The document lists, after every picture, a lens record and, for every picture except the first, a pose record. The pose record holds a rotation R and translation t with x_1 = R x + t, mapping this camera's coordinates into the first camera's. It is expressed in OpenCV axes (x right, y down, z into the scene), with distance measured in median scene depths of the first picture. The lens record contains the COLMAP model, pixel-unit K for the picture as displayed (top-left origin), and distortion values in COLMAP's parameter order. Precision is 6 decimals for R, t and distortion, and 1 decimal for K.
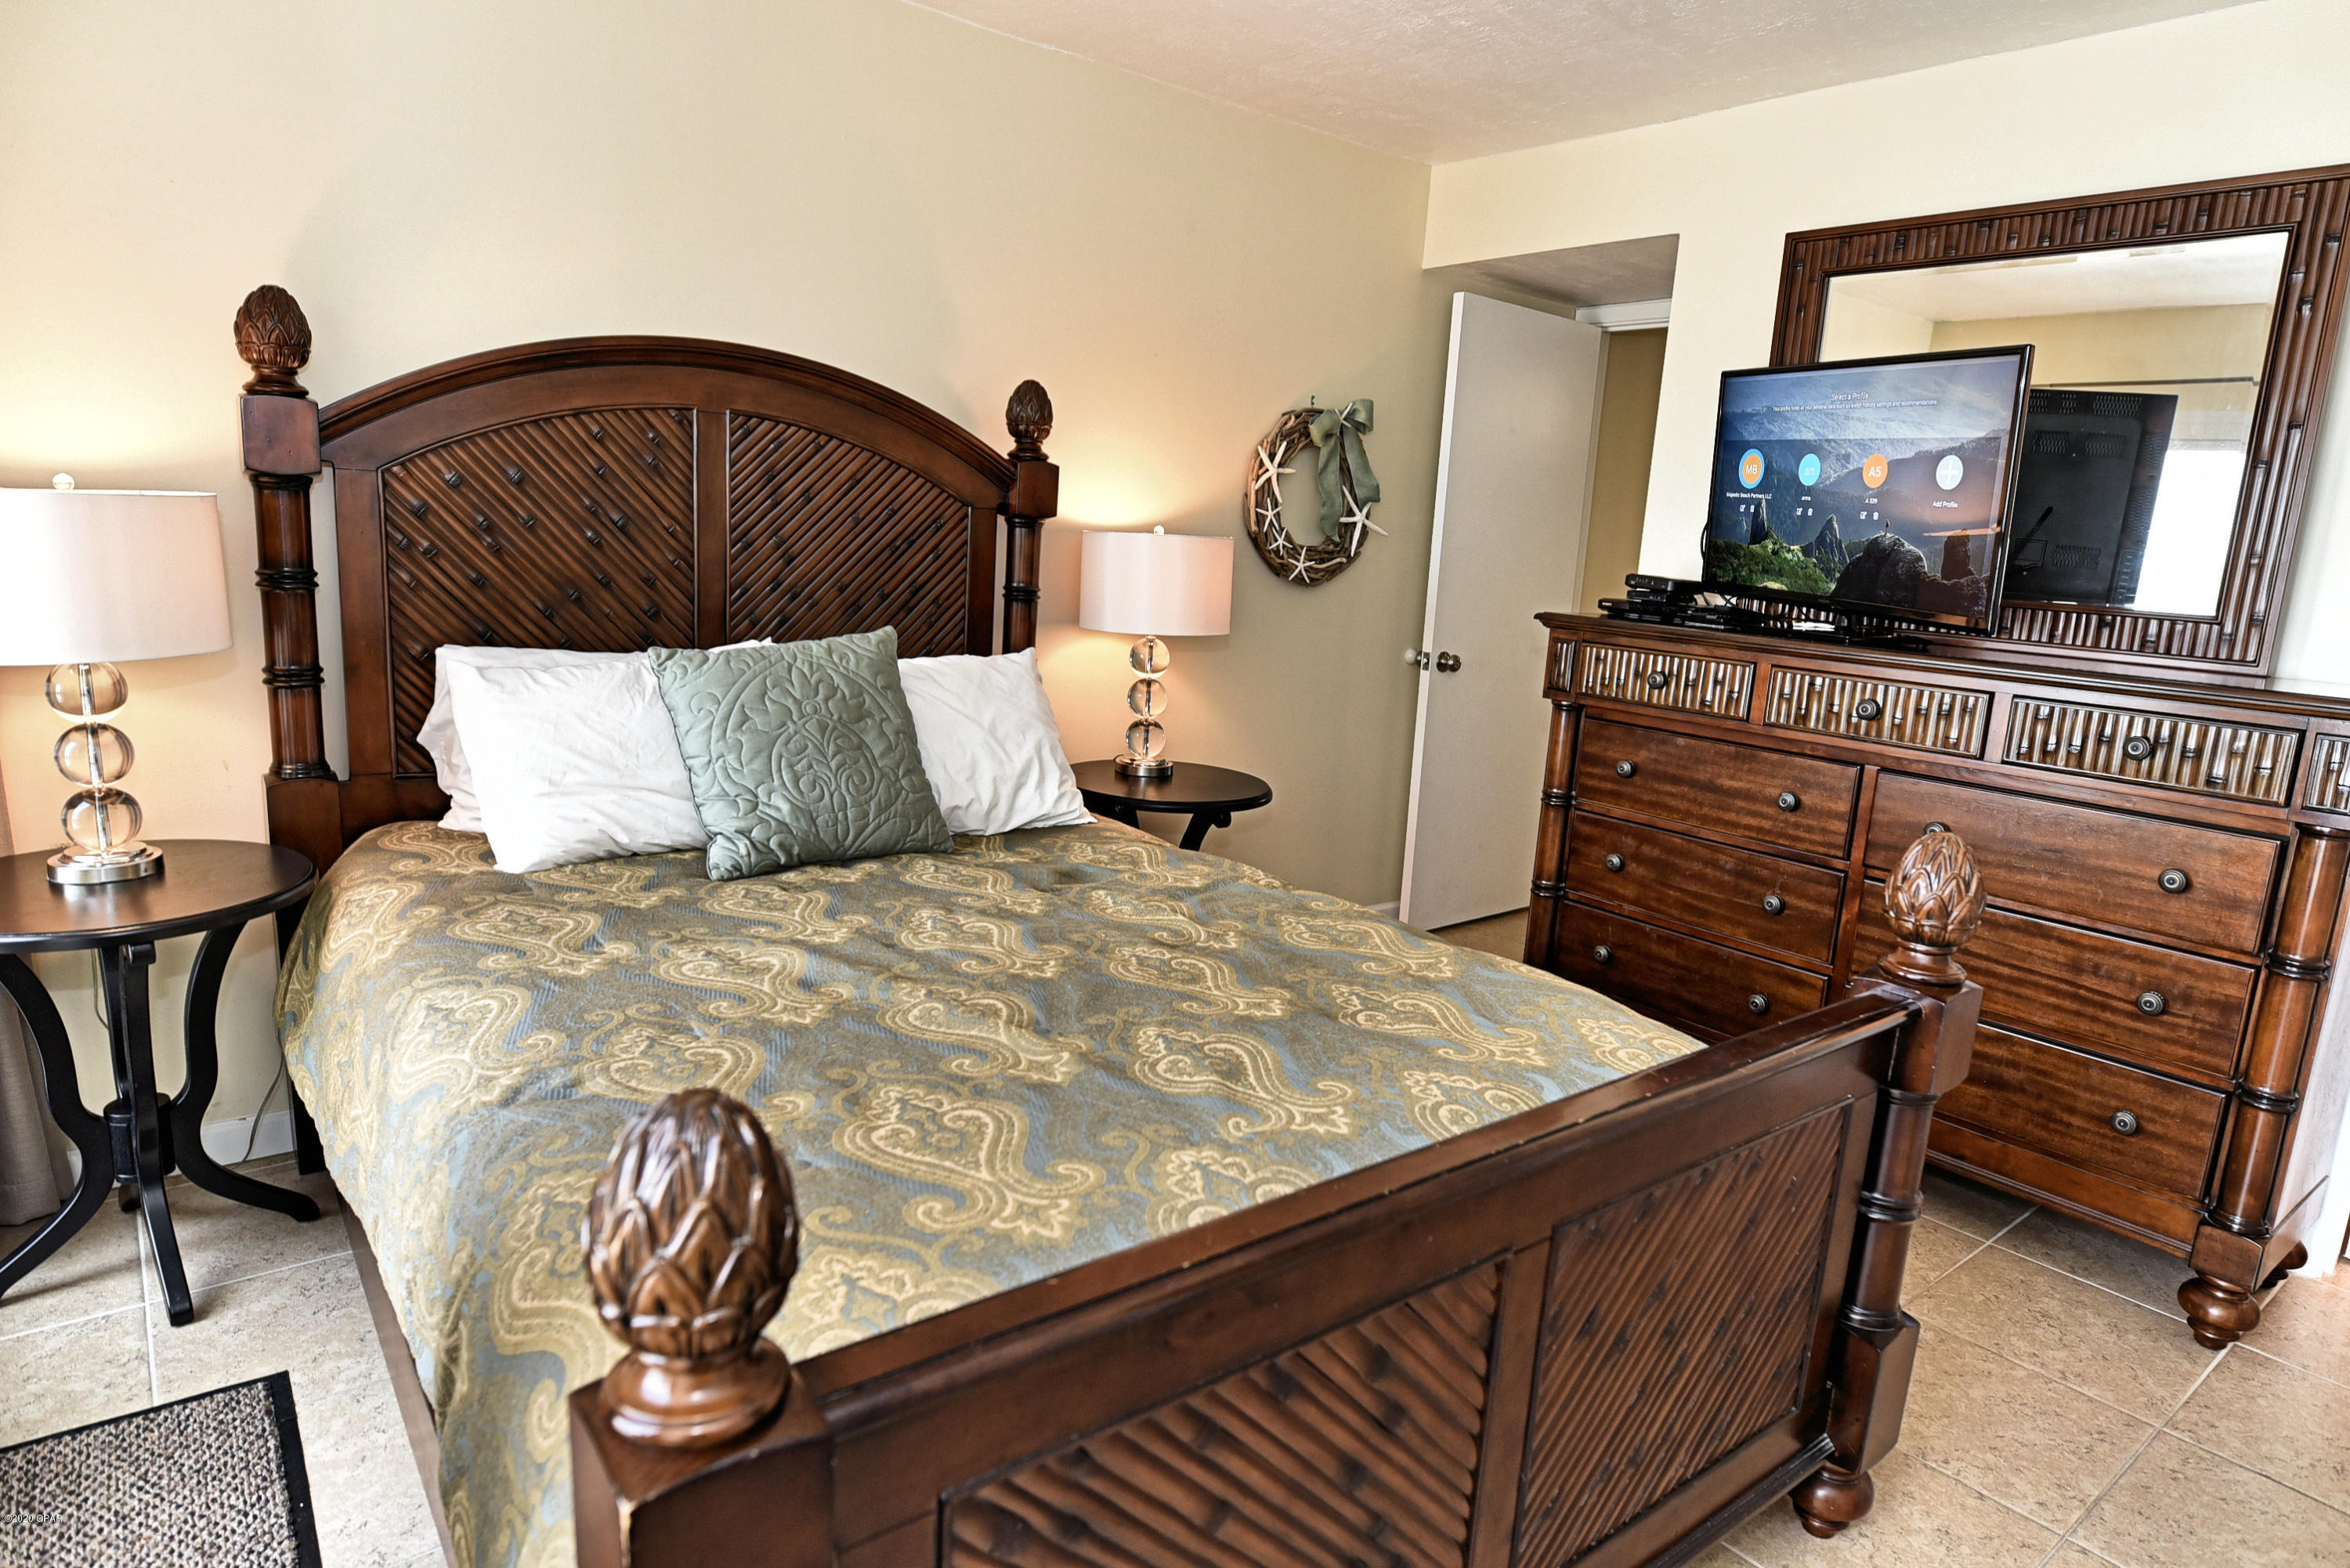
lens RADIAL K [[1351.3, 0, 1171.5], [0, 1351.3, 788.0], [0, 0, 1]] dist [-0.020859, -0.001558]
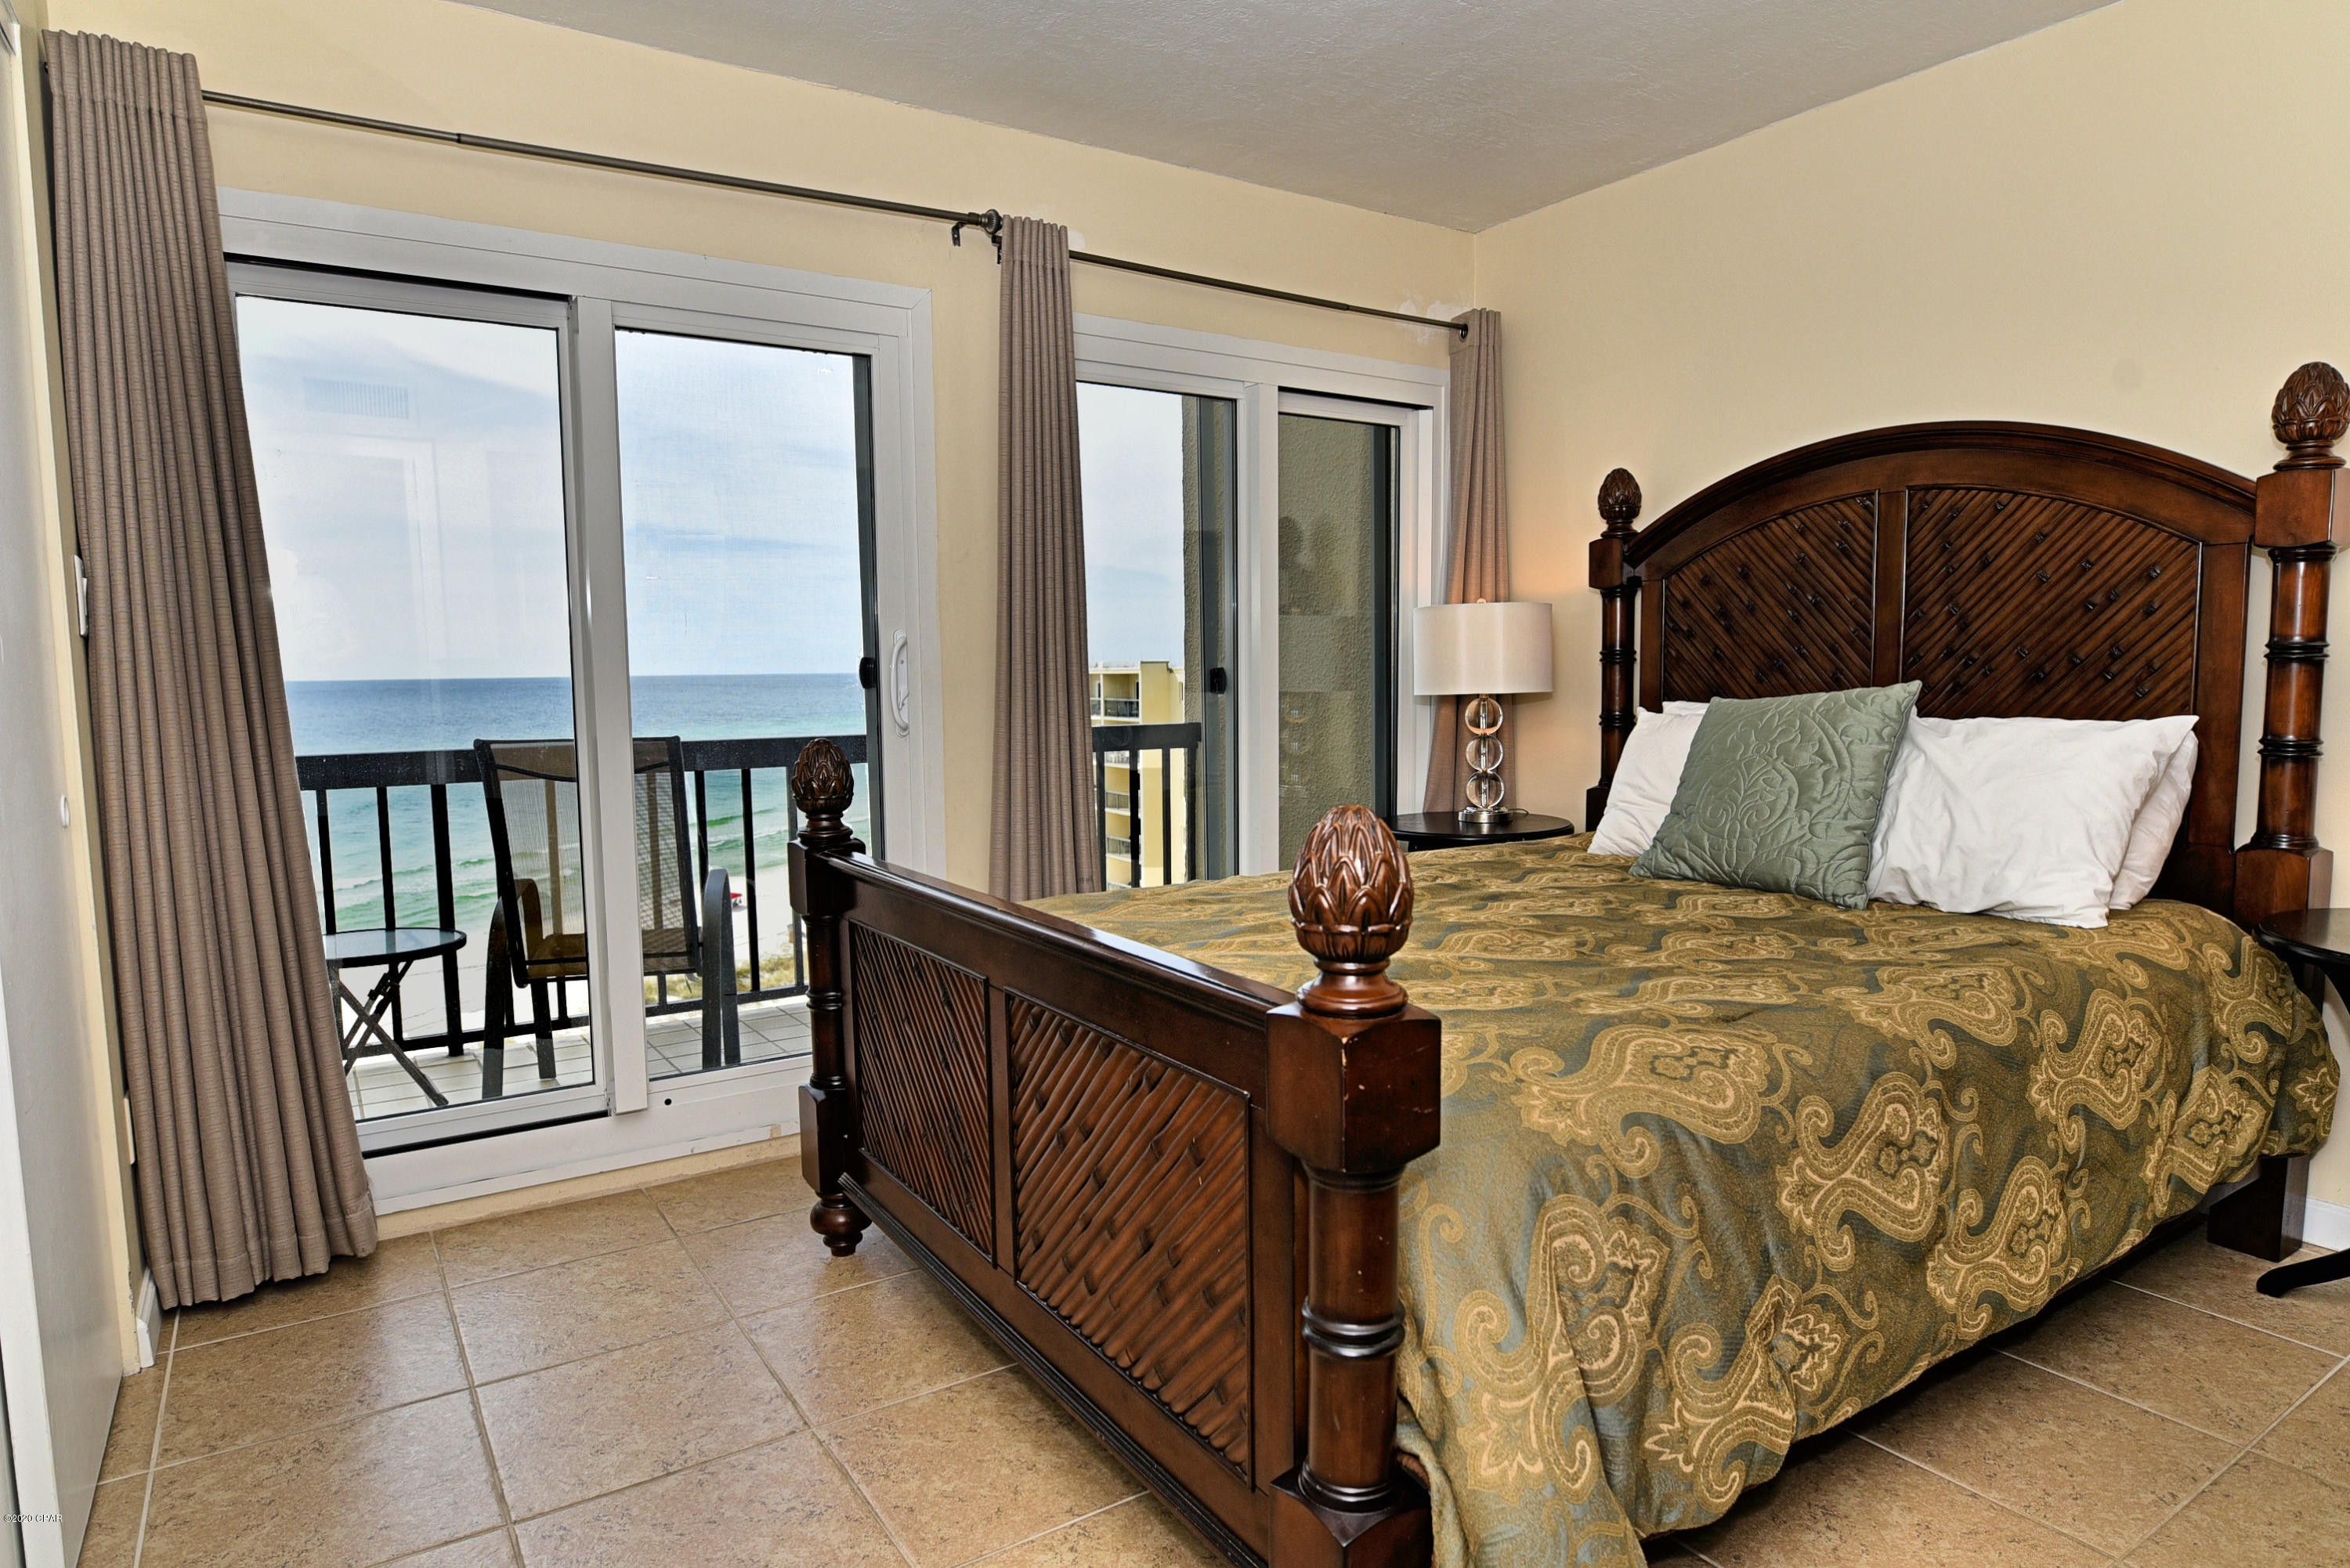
lens RADIAL K [[1351.3, 0, 1176.1], [0, 1351.3, 793.4], [0, 0, 1]] dist [-0.020859, -0.001558]
pose [[-0.081120, 0.042304, -0.995806, 0.803210], [-0.183676, 0.981353, 0.056652, 0.002959], [0.979634, 0.187501, -0.071837, 0.568952]]
